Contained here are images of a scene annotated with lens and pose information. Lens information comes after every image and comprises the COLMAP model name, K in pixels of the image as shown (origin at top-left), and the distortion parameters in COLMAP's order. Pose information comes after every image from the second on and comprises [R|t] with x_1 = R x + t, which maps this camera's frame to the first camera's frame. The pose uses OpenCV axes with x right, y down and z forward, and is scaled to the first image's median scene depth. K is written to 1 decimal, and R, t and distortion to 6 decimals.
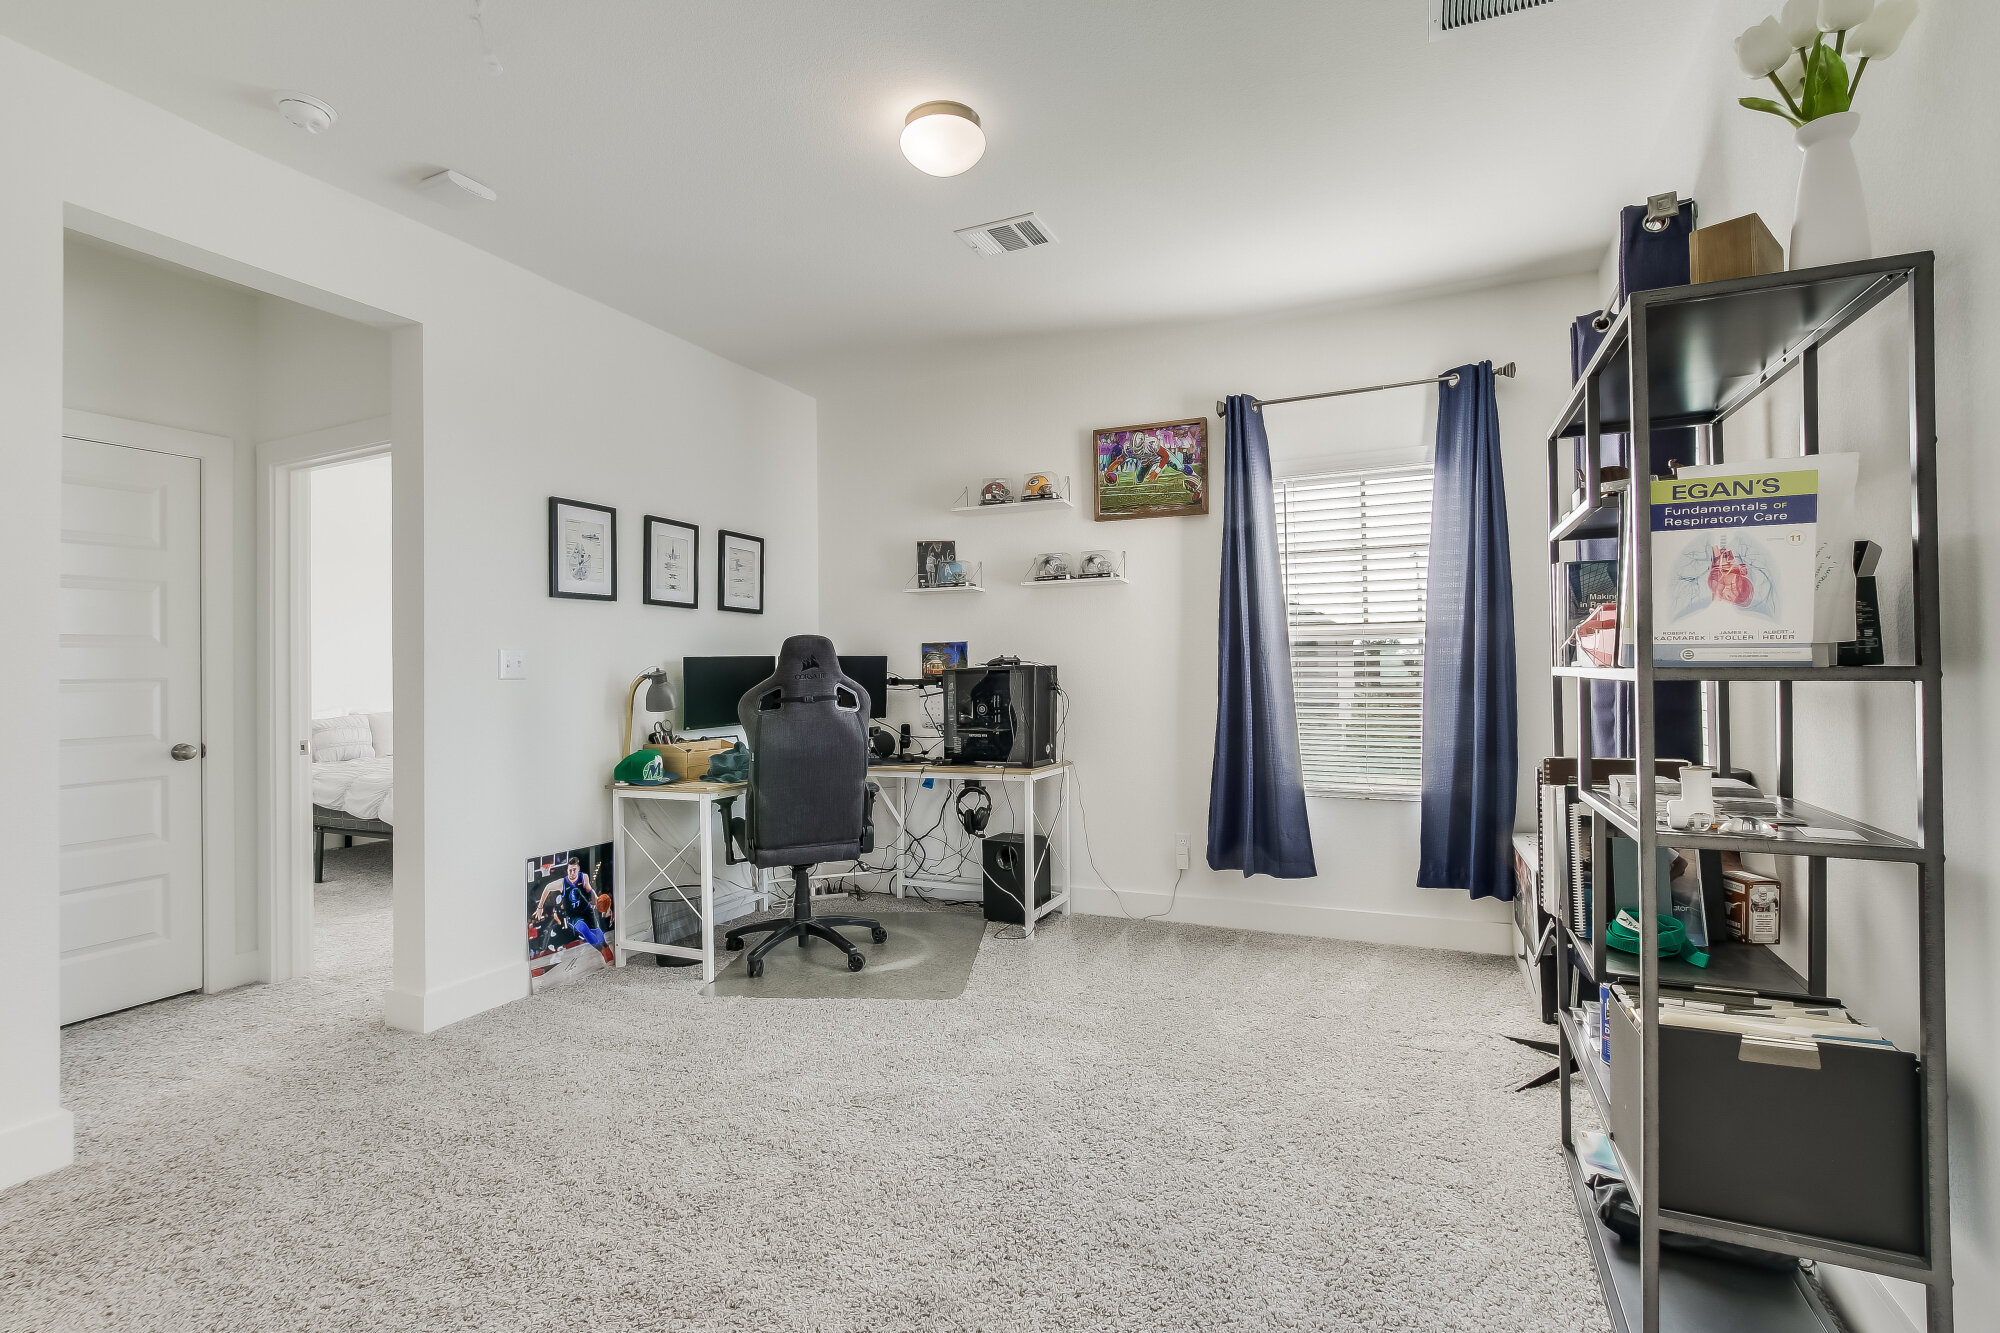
lens RADIAL K [[917.4, 0, 1005.6], [0, 917.4, 660.2], [0, 0, 1]] dist [-0.014856, 0.003806]
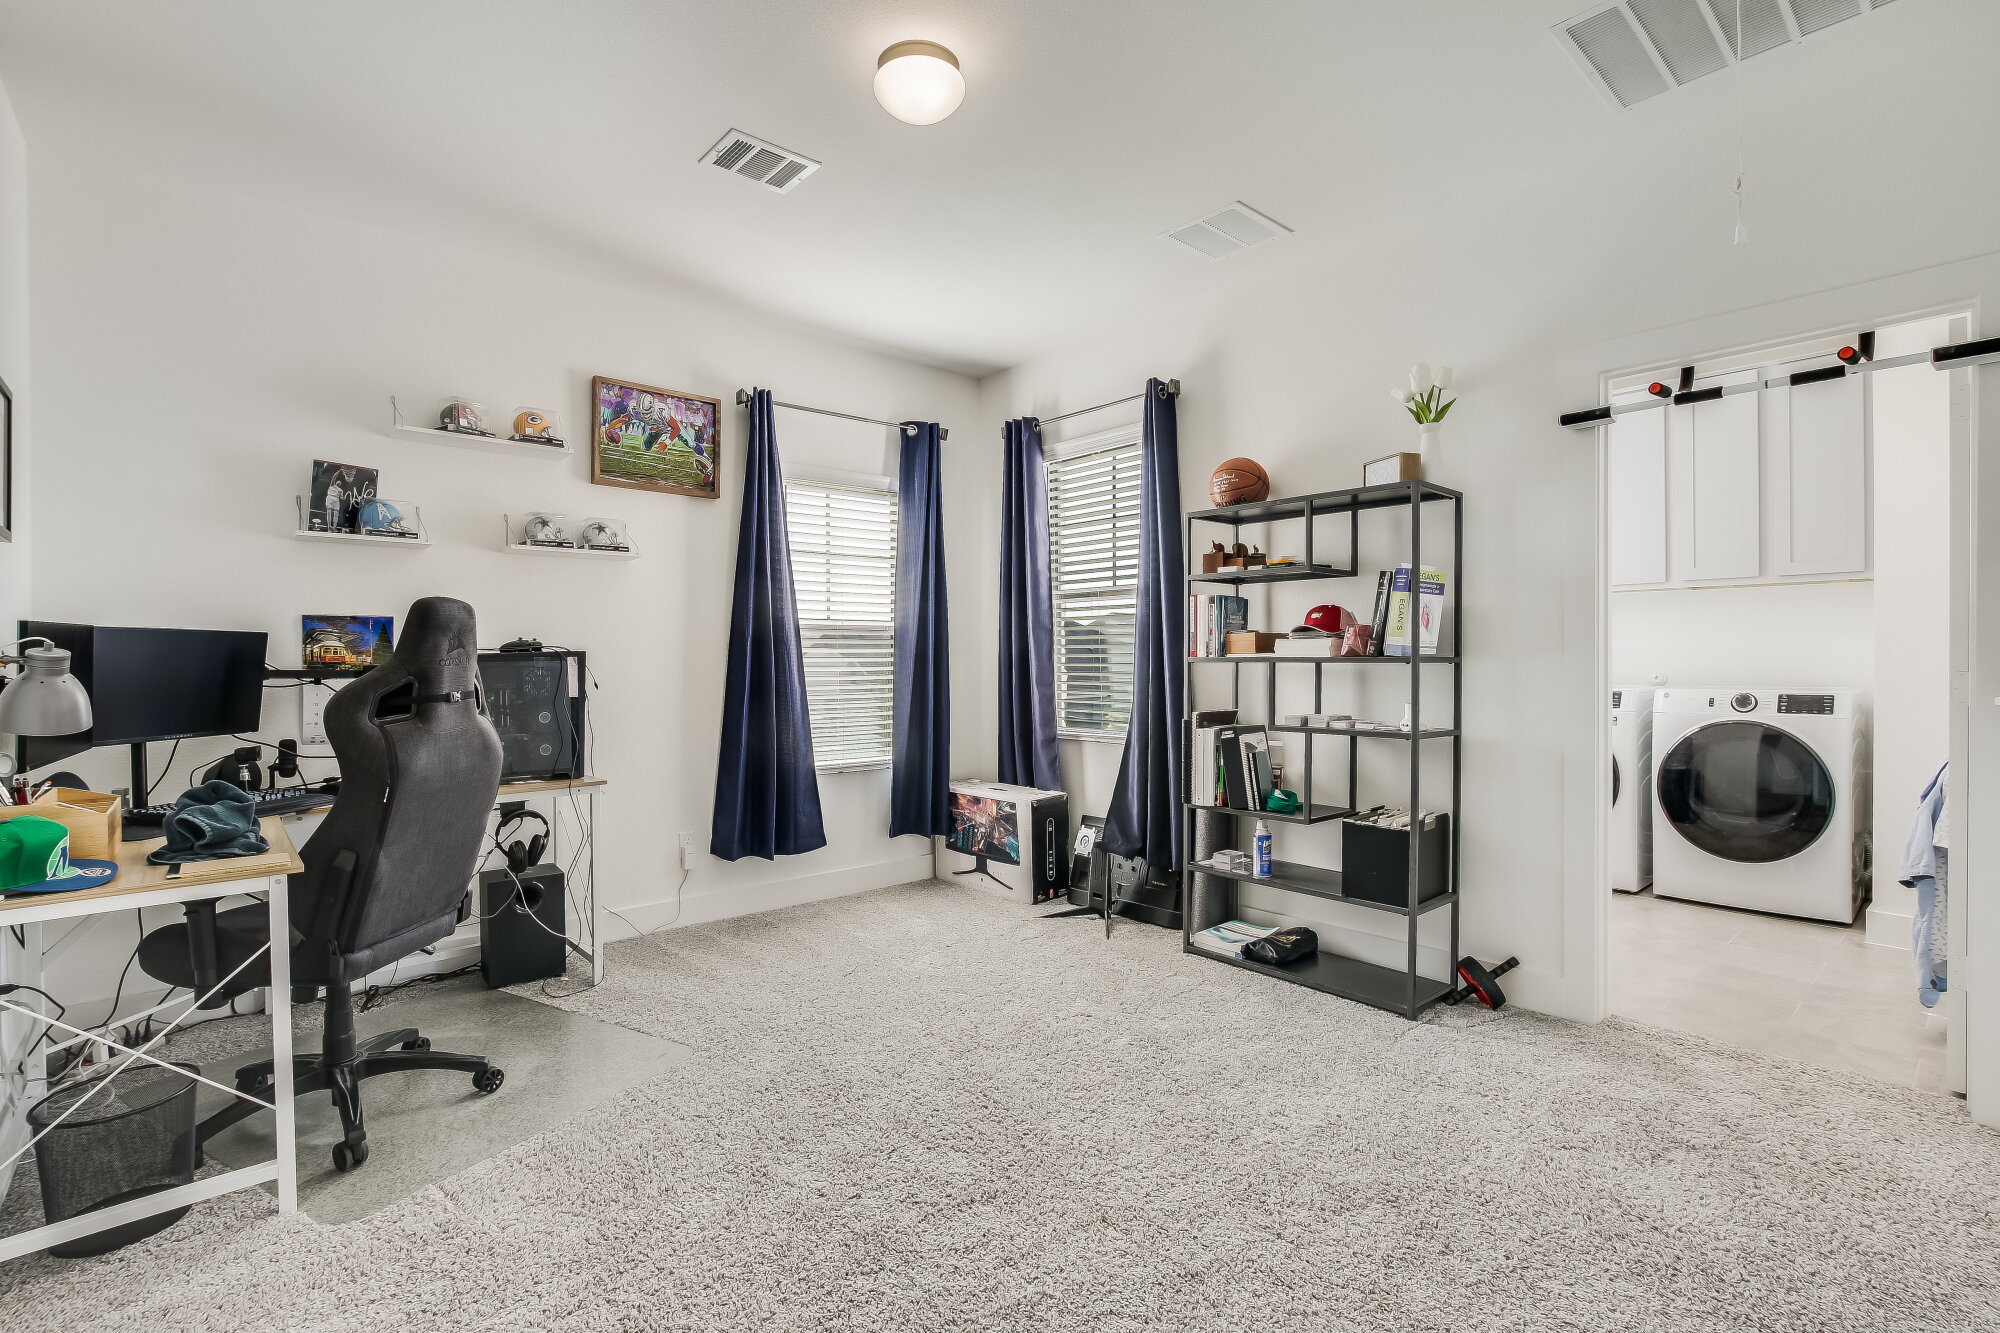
lens RADIAL K [[917.4, 0, 1005.9], [0, 917.4, 664.0], [0, 0, 1]] dist [-0.014856, 0.003806]
pose [[0.419205, 0.003555, 0.907885, -0.527959], [-0.012622, 0.999919, 0.001912, 0.010043], [-0.907804, -0.012261, 0.419215, 0.306305]]
